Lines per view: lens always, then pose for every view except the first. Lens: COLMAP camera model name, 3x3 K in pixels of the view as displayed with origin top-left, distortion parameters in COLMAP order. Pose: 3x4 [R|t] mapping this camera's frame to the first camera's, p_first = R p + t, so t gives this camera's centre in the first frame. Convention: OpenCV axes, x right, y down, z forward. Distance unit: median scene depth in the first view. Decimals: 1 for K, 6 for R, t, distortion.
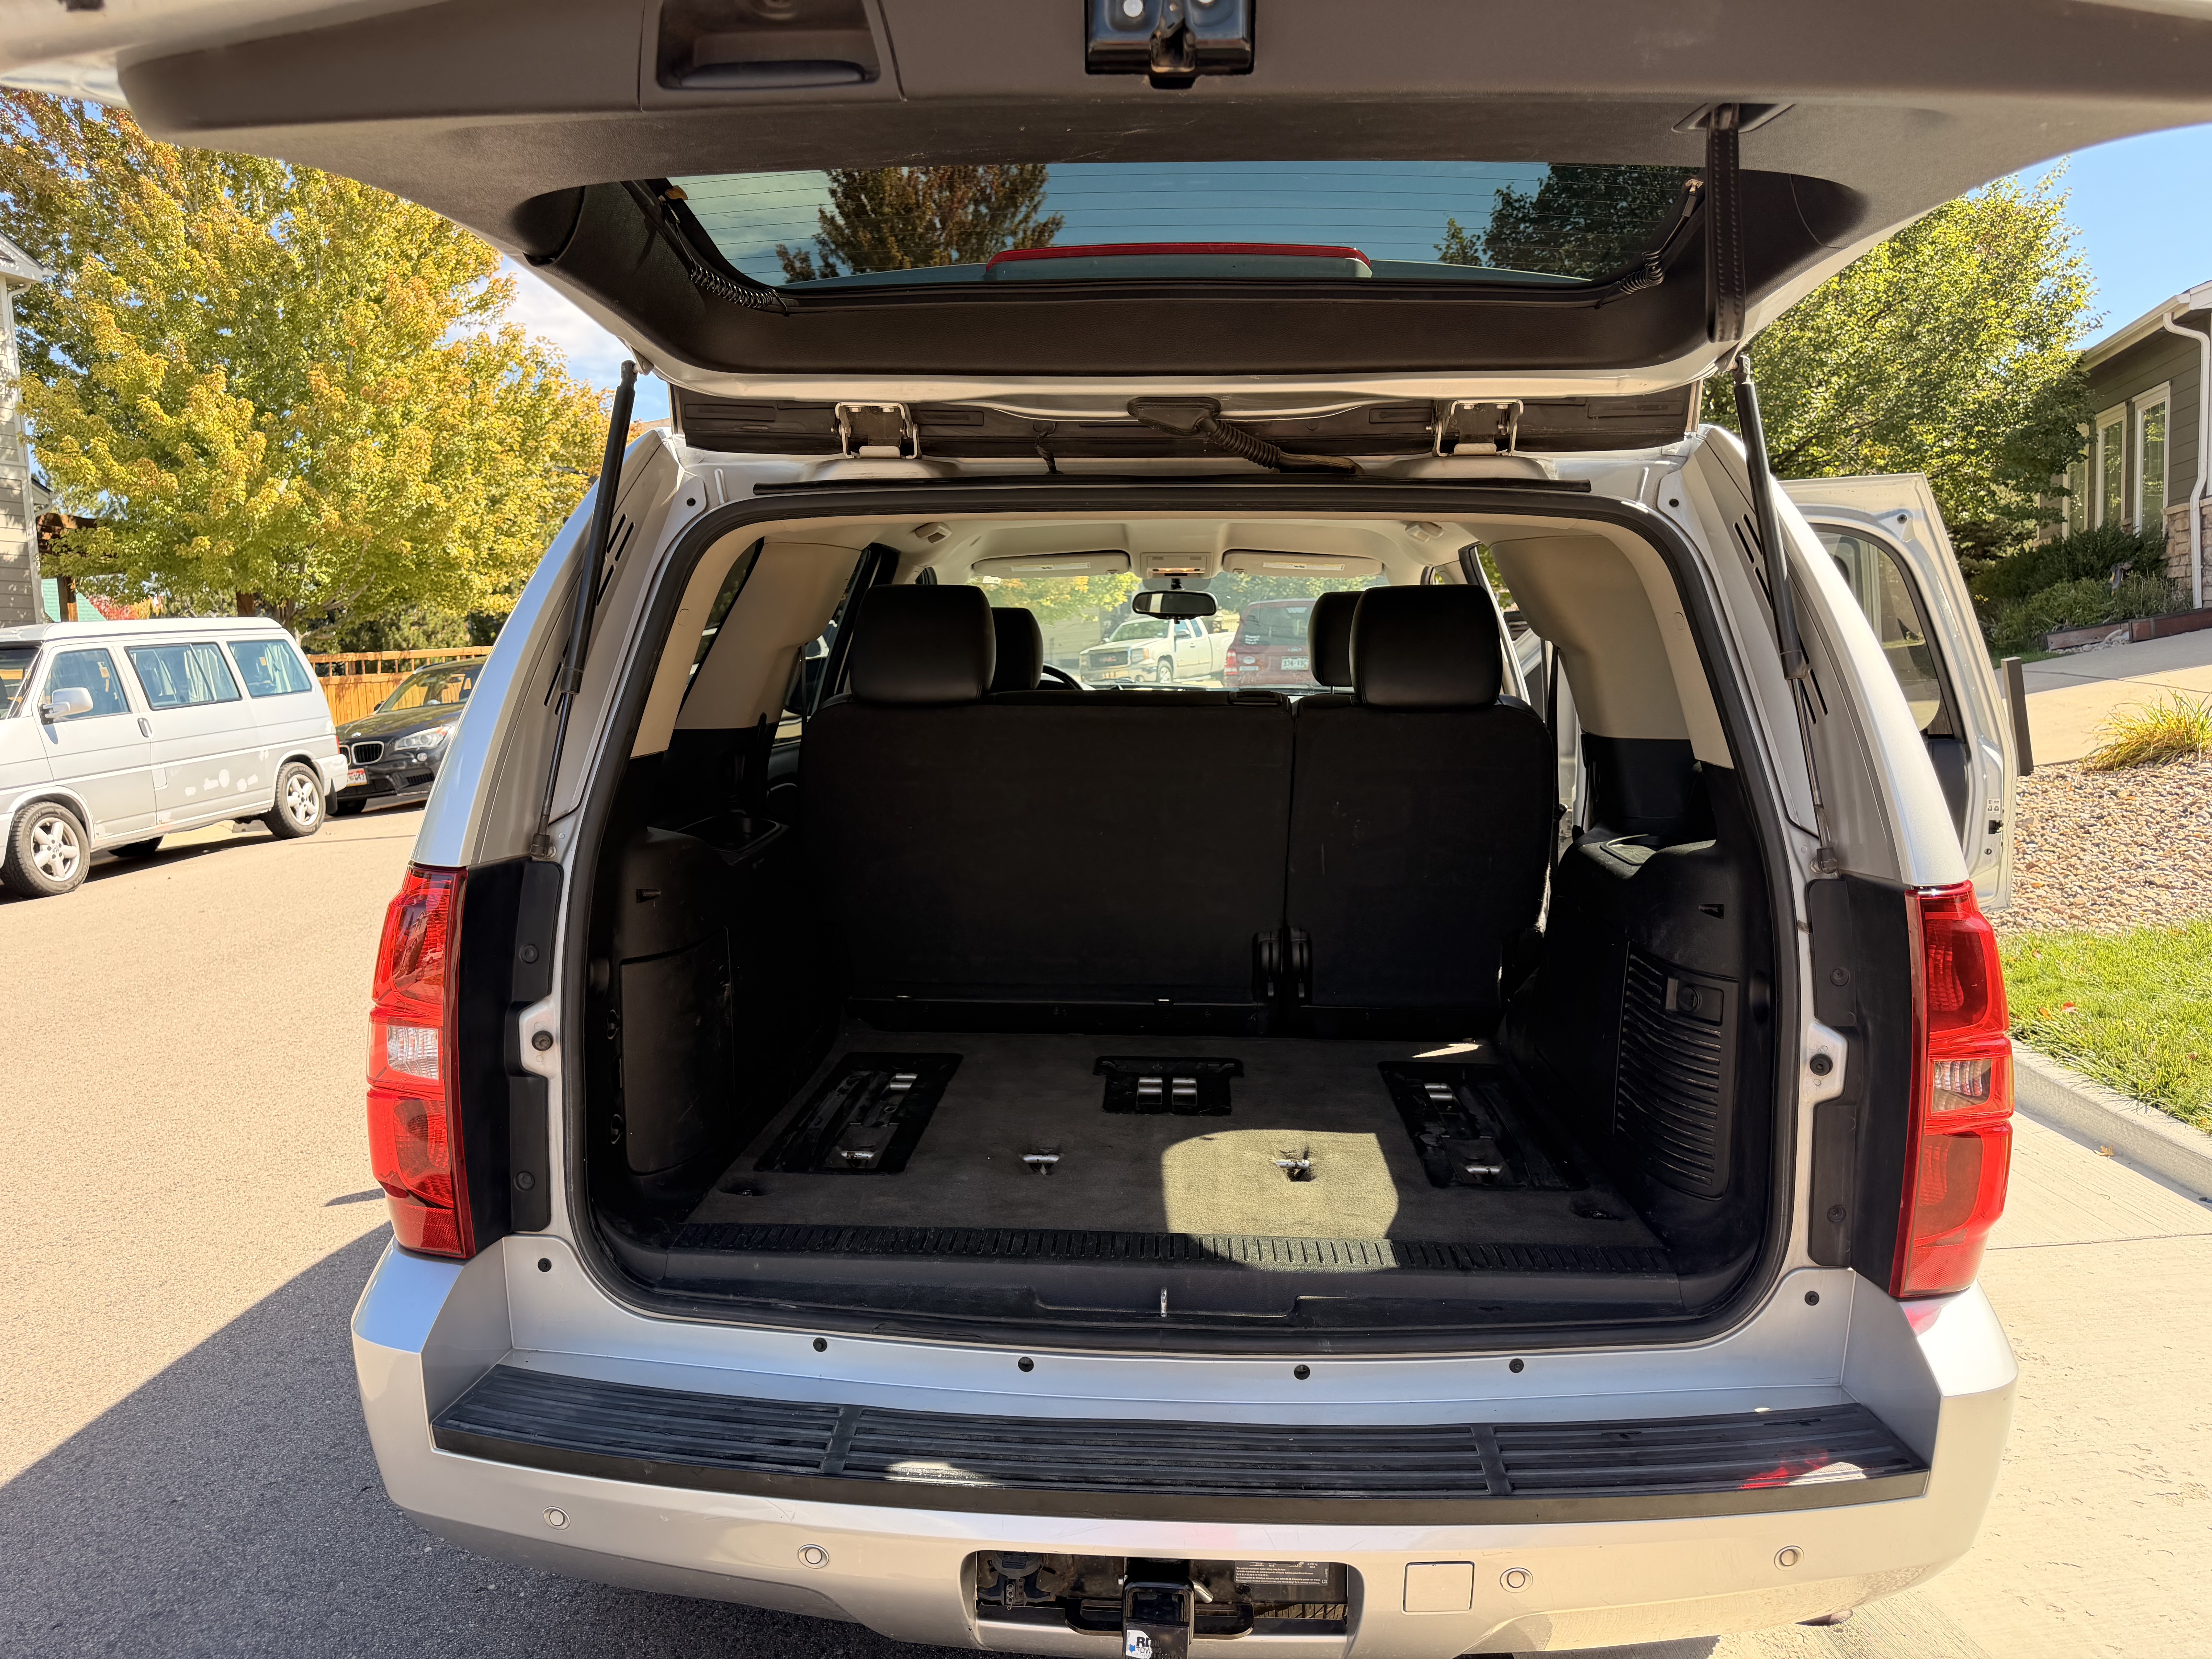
lens RADIAL K [[1571.6, 0, 1093.8], [0, 1571.6, 829.7], [0, 0, 1]] dist [0.022607, -0.028450]
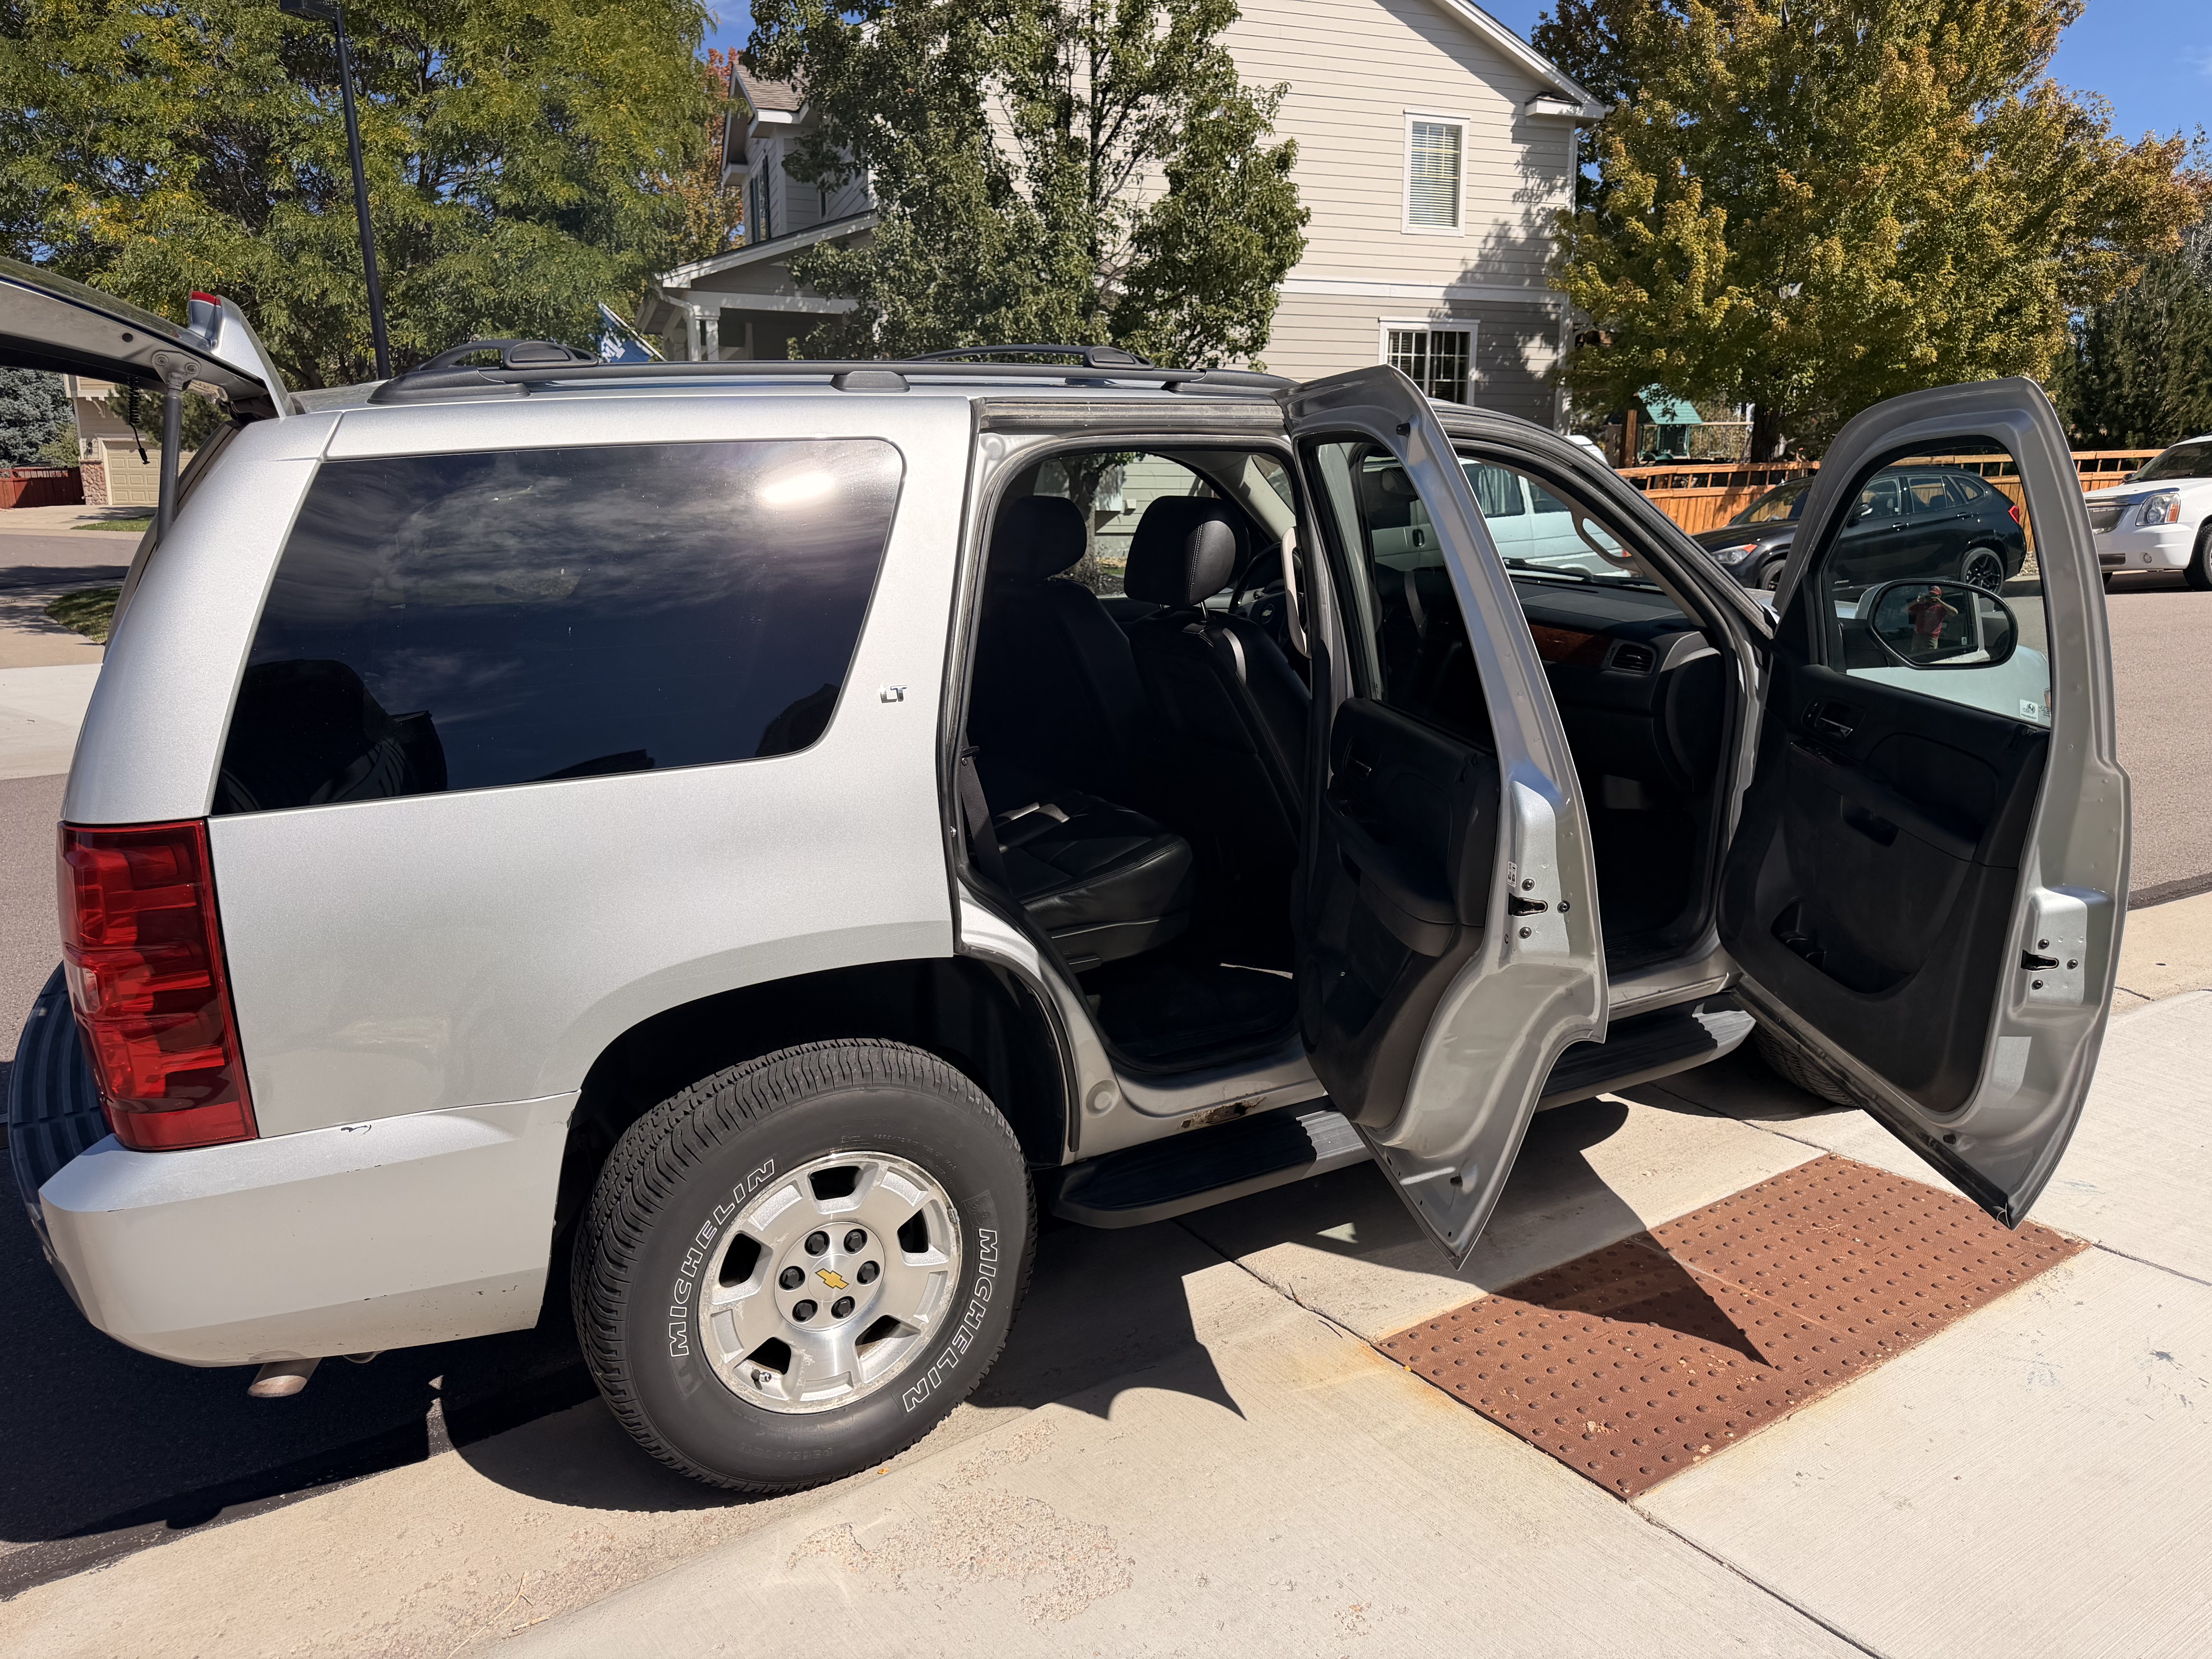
lens RADIAL K [[1576.5, 0, 1092.4], [0, 1576.5, 817.9], [0, 0, 1]] dist [0.027037, -0.034483]
pose [[0.543066, 0.204795, -0.814333, 0.211820], [-0.104334, 0.978744, 0.176564, -0.029683], [0.833183, -0.010923, 0.552889, 0.100767]]
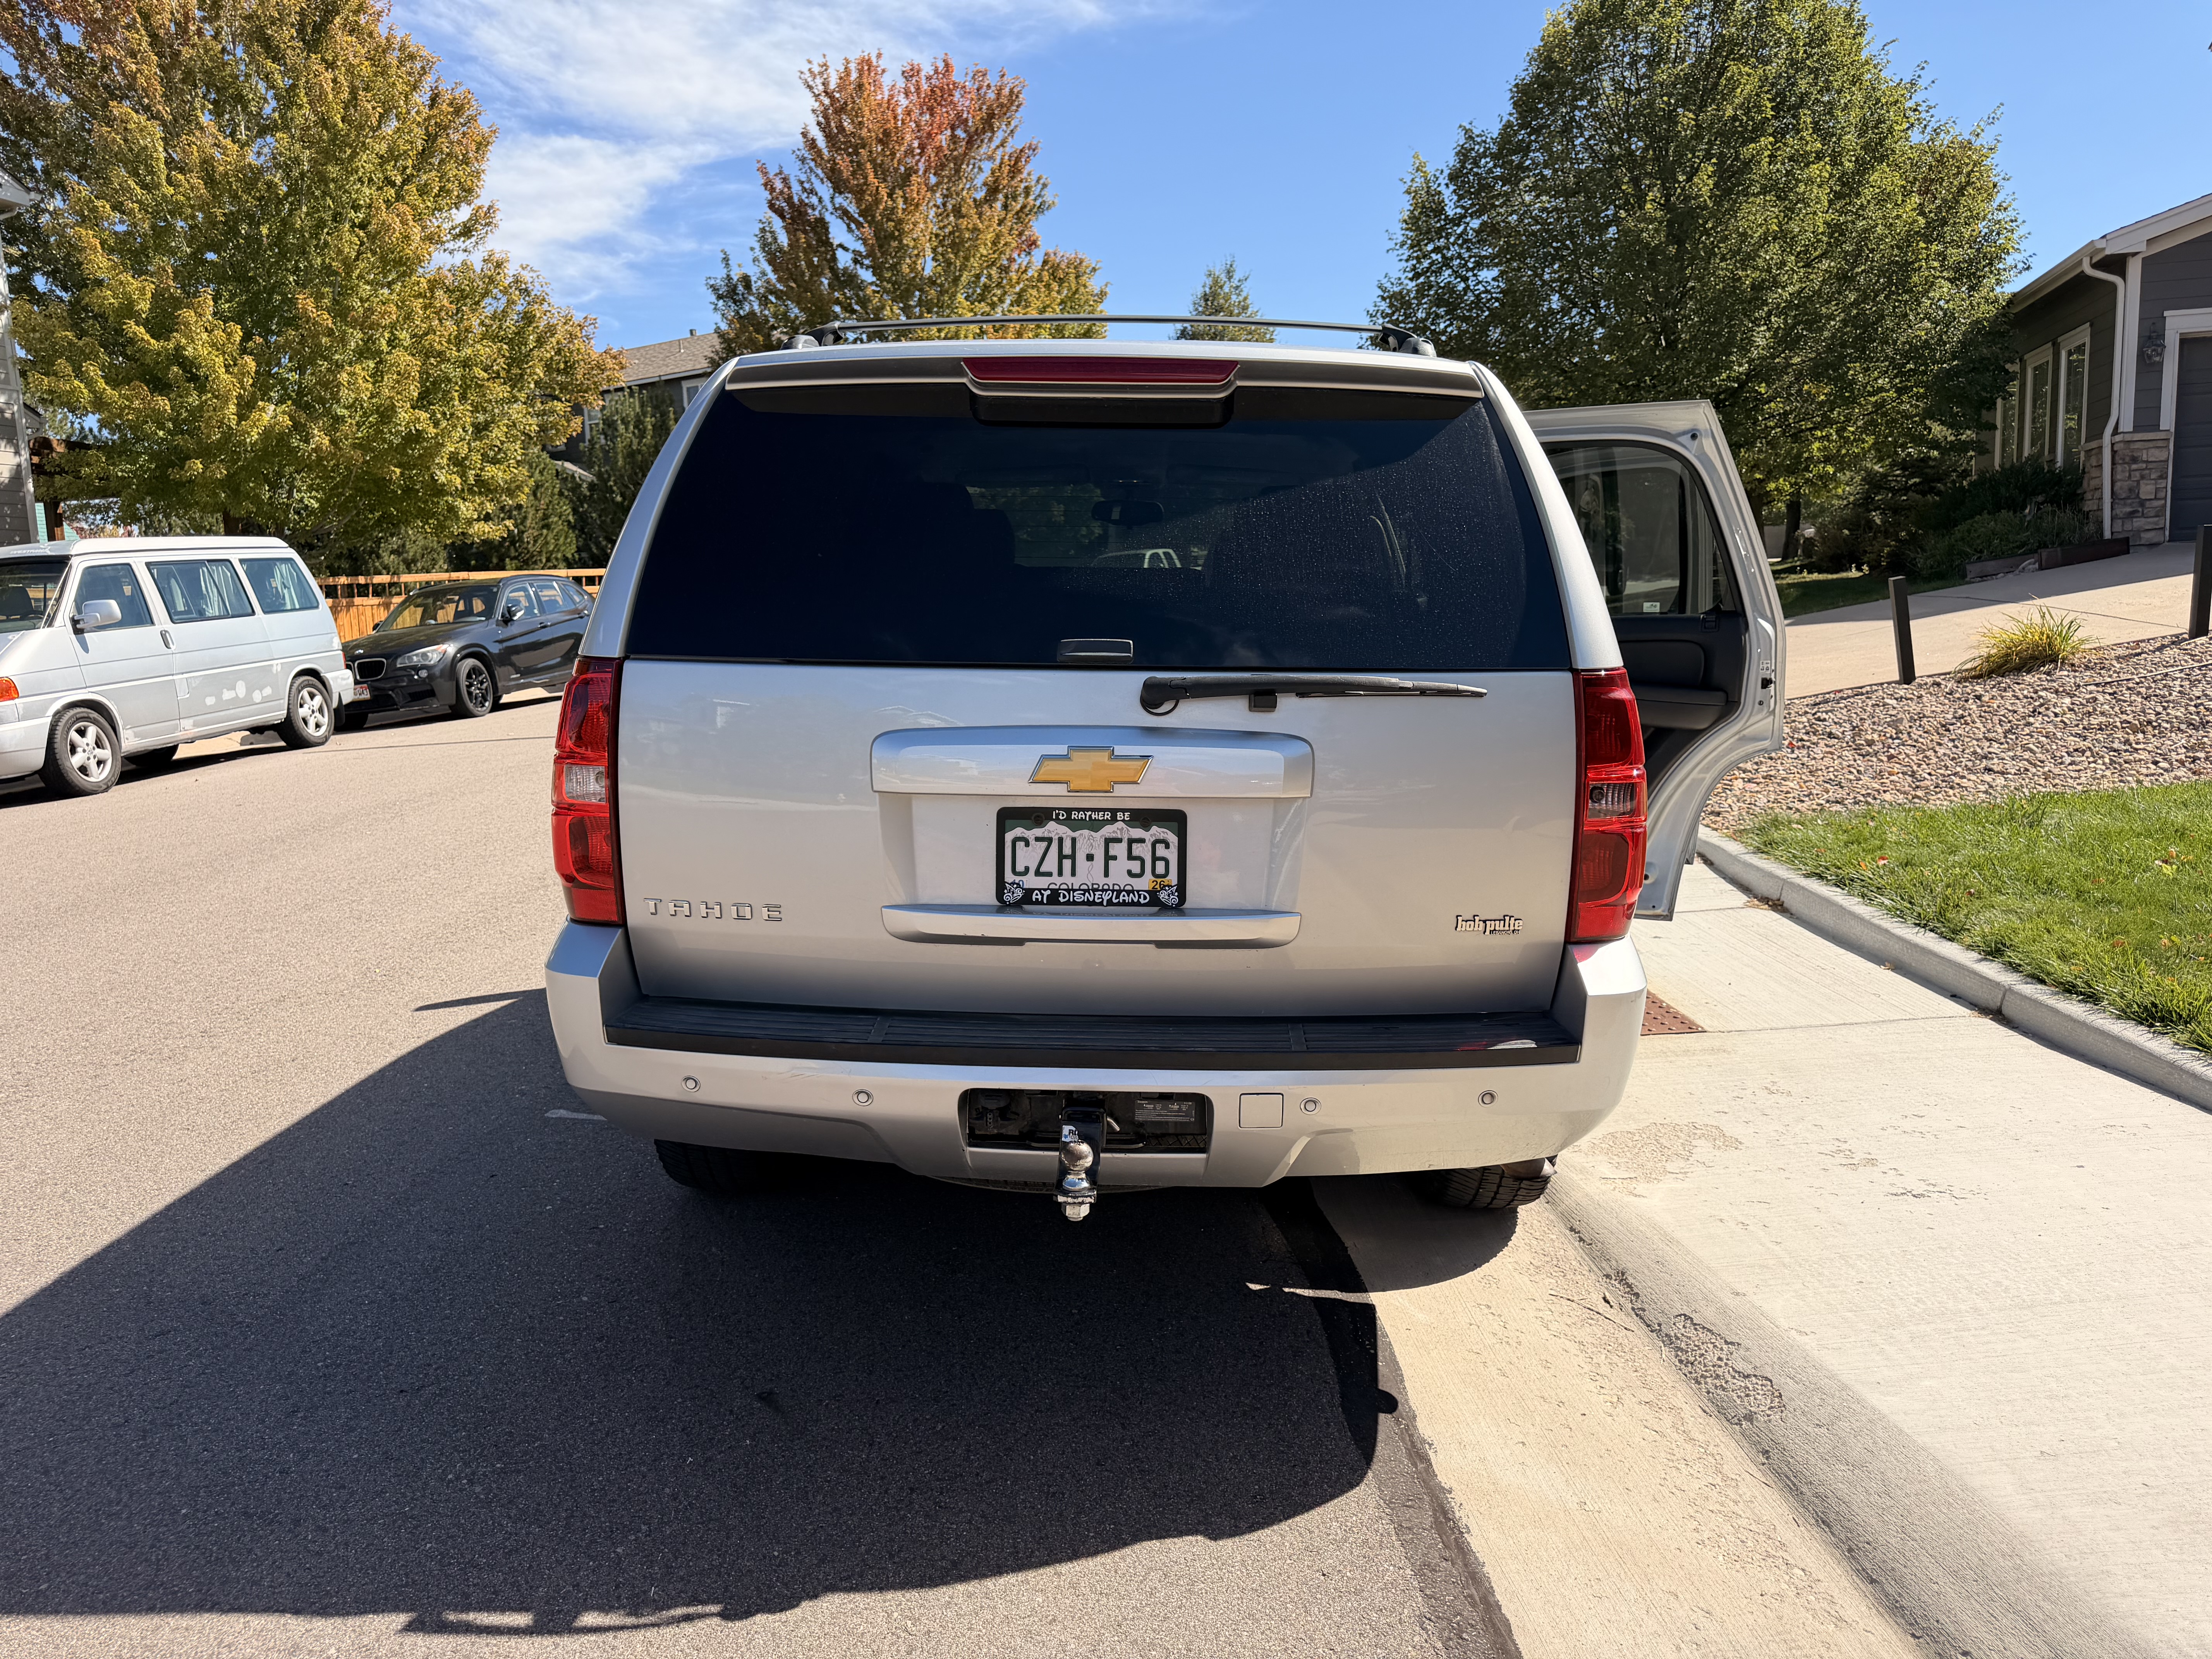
lens RADIAL K [[1570.6, 0, 1106.0], [0, 1570.6, 829.5], [0, 0, 1]] dist [0.023964, -0.029516]
pose [[0.999758, 0.001435, 0.021971, 0.002917], [-0.002316, 0.999191, 0.040148, 0.014001], [-0.021895, -0.040189, 0.998952, -0.055460]]
